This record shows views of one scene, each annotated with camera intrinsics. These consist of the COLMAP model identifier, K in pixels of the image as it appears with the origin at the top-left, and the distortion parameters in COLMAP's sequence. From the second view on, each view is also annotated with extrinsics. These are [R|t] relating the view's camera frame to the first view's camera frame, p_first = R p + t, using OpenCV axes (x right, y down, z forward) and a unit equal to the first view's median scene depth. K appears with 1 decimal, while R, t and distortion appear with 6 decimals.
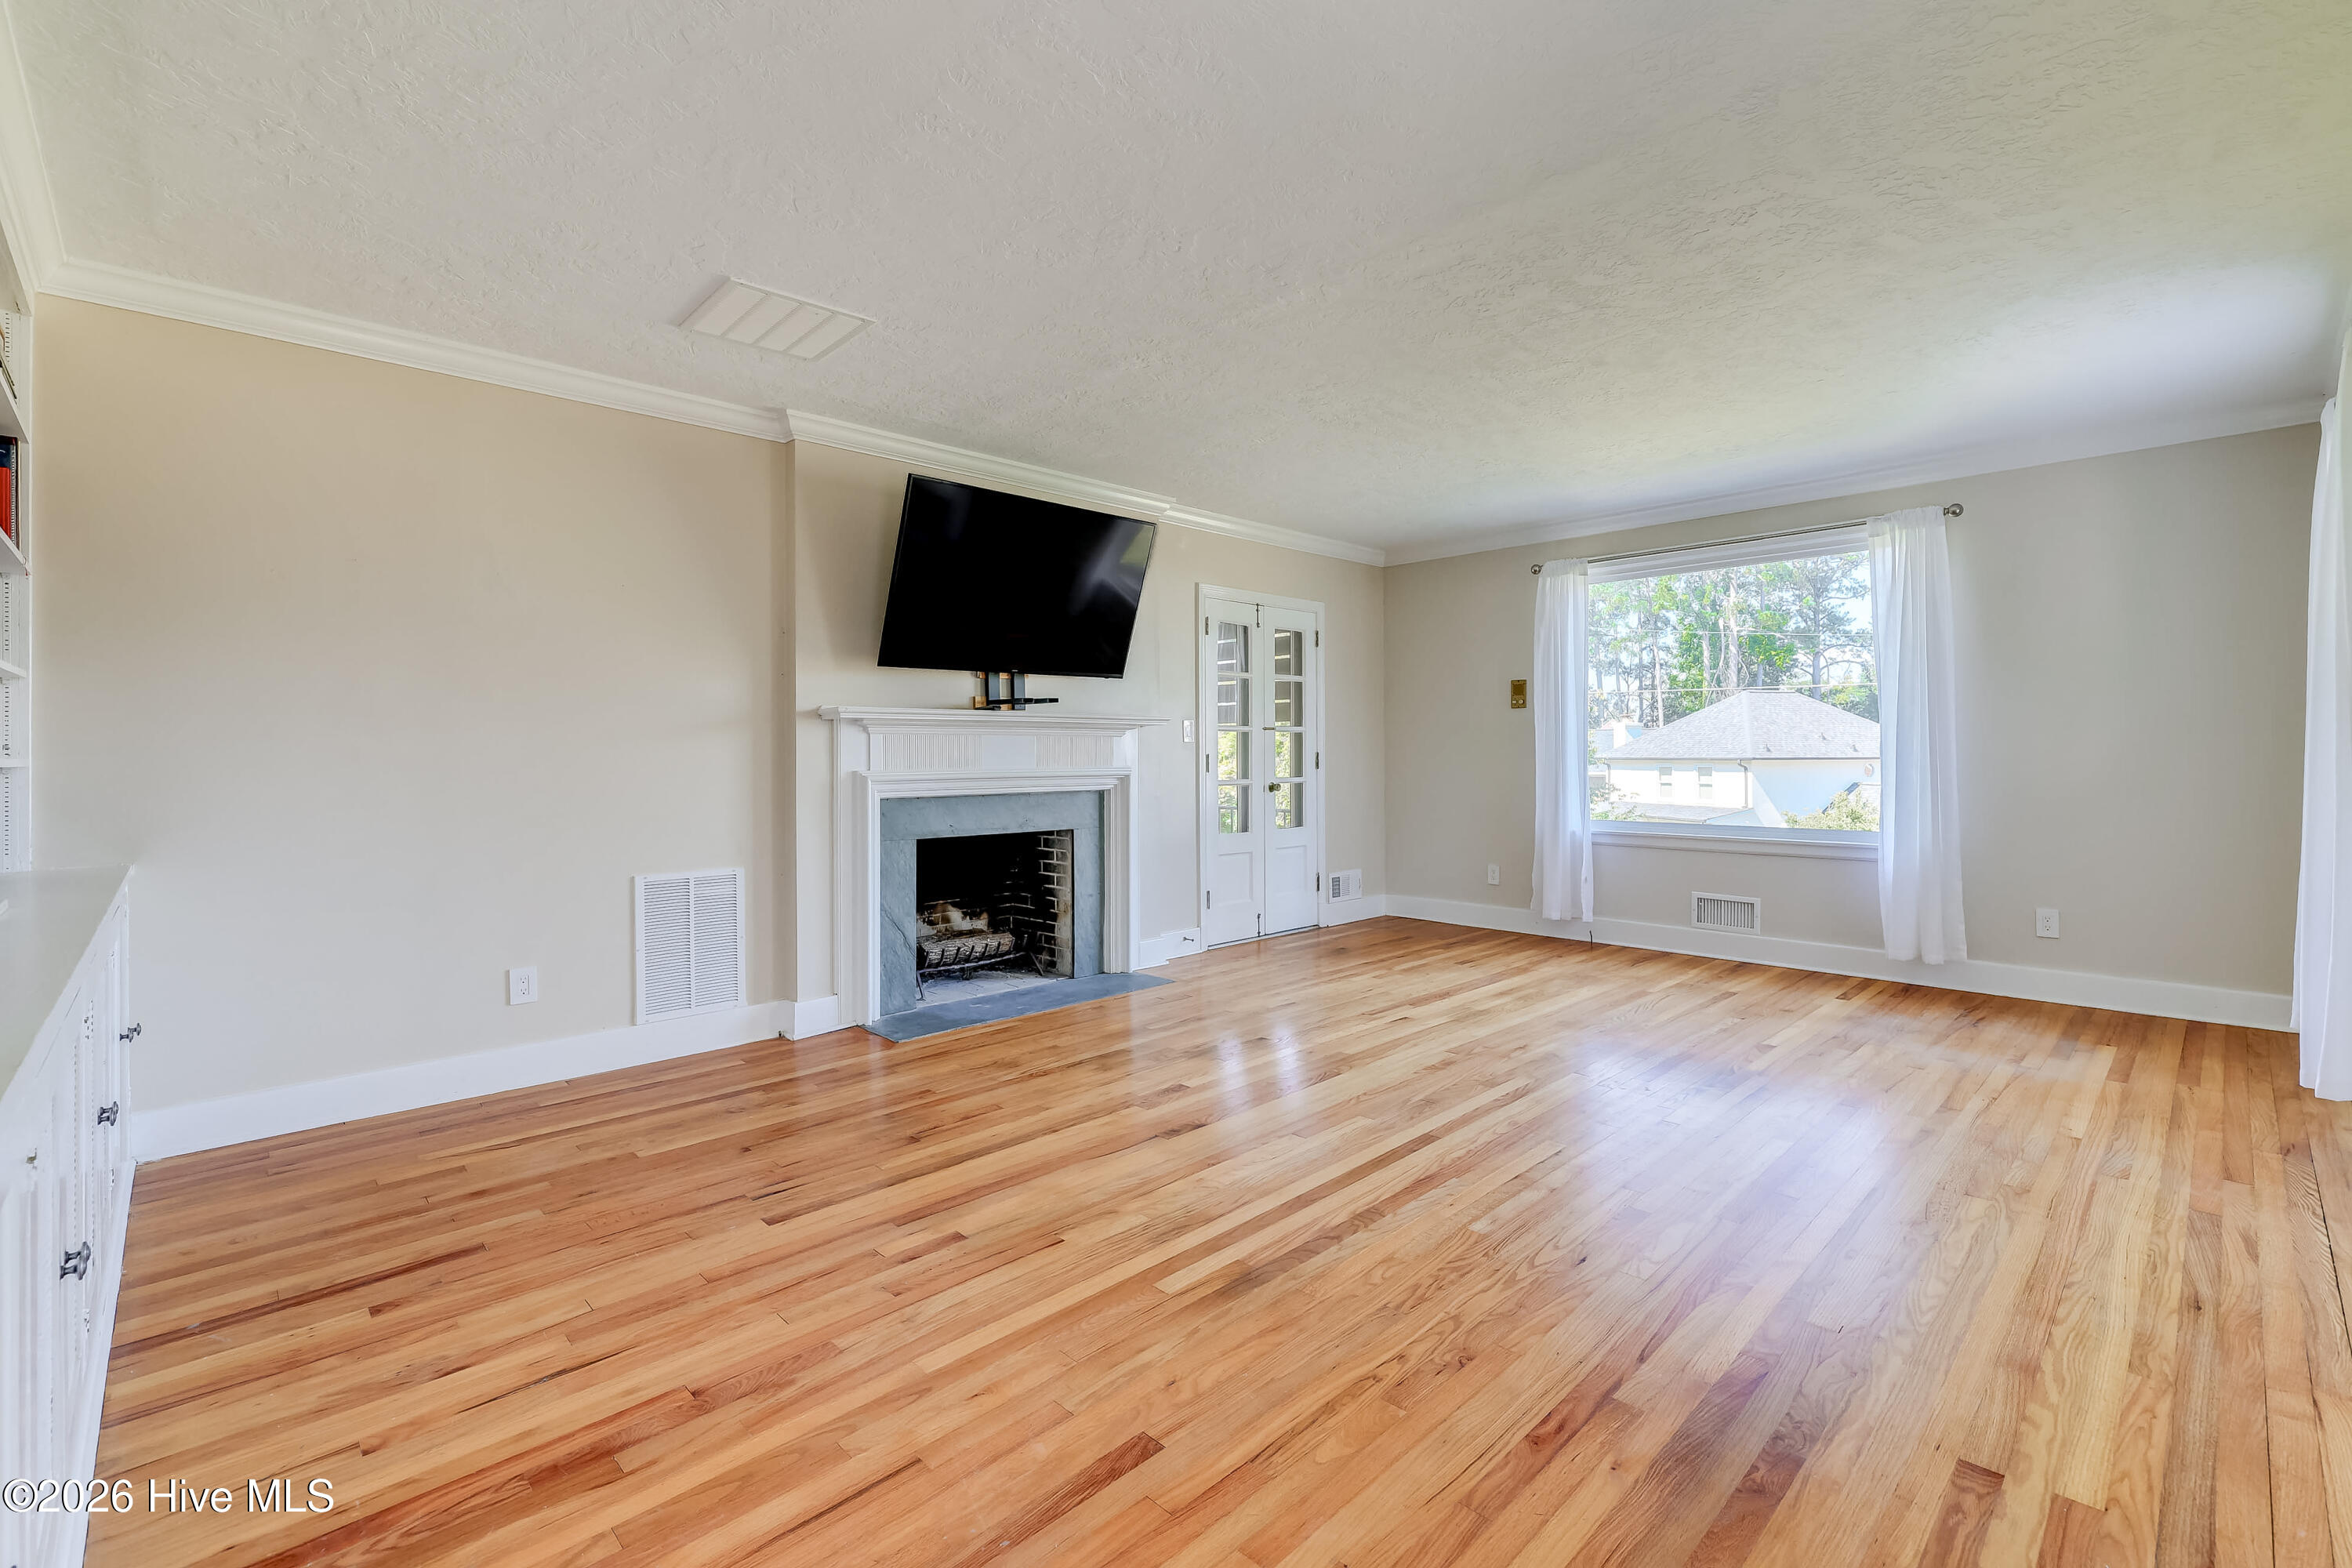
lens RADIAL K [[1017.4, 0, 1176.0], [0, 1017.4, 784.0], [0, 0, 1]] dist [-0.009551, -0.000049]
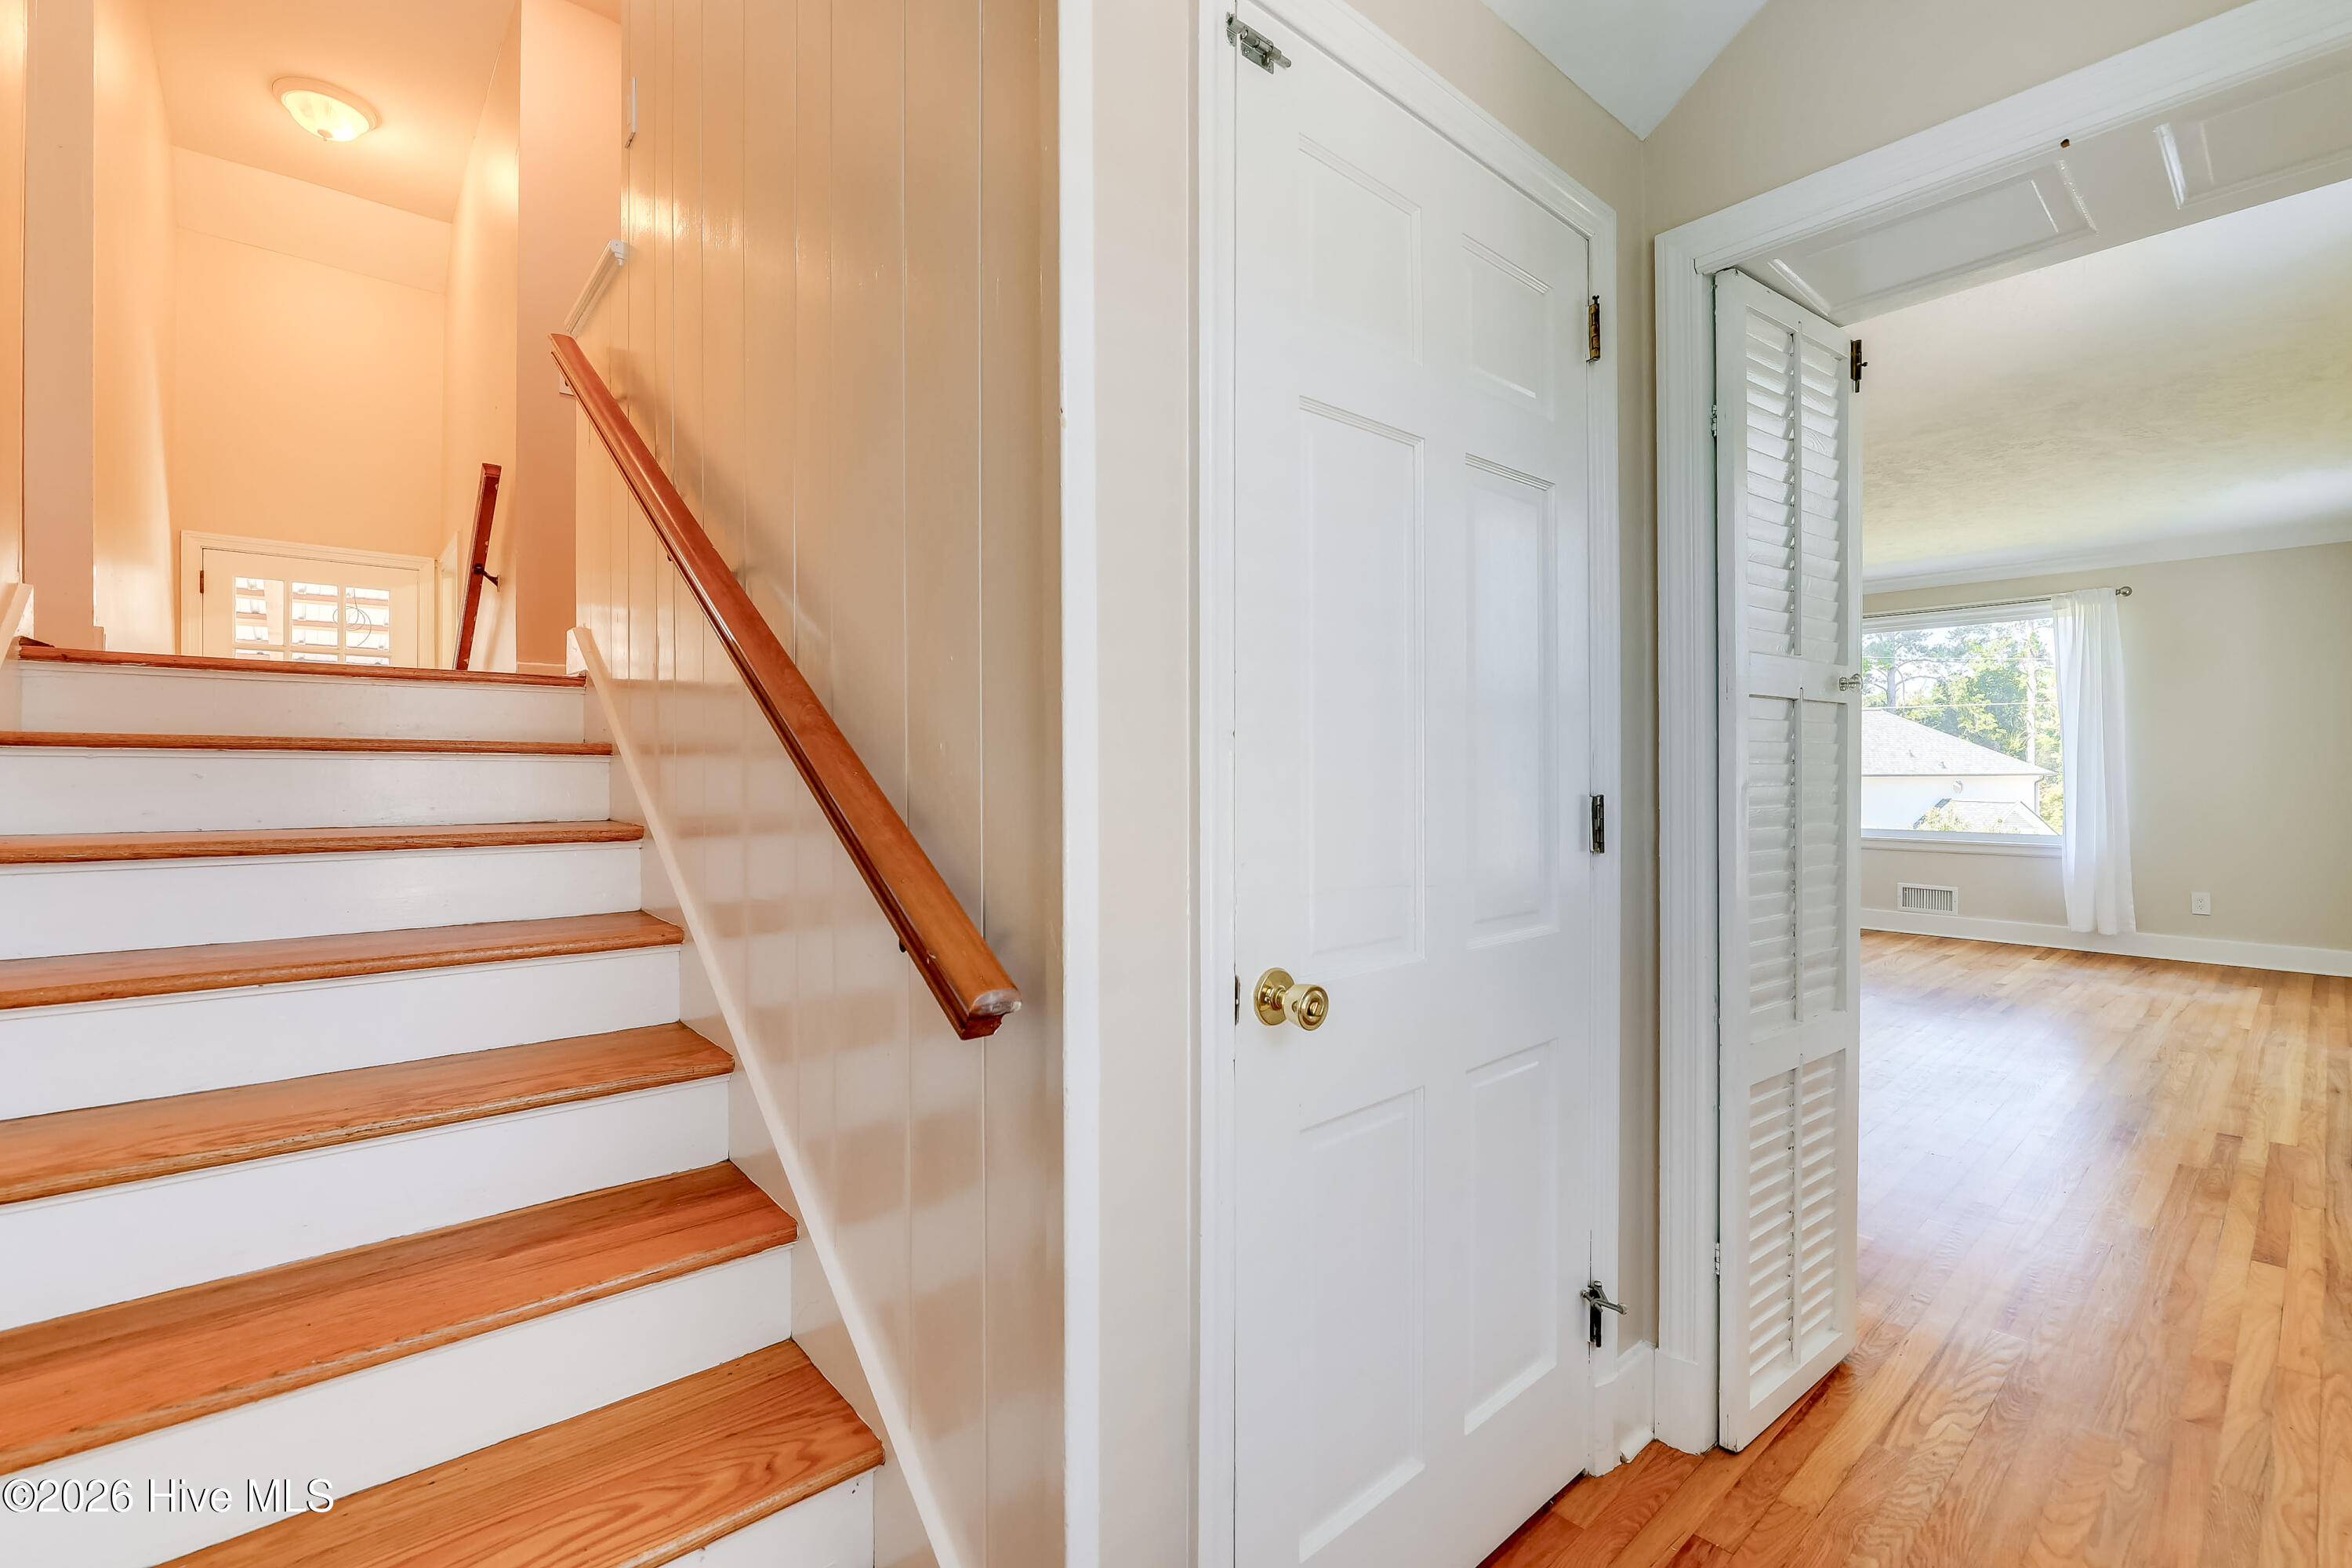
lens RADIAL K [[996.8, 0, 1176.0], [0, 996.8, 784.0], [0, 0, 1]] dist [-0.013210, -0.000297]
pose [[0.998139, 0.003491, -0.060881, -0.421312], [-0.004343, 0.999894, -0.013867, 0.005983], [0.060826, 0.014106, 0.998049, -0.387297]]
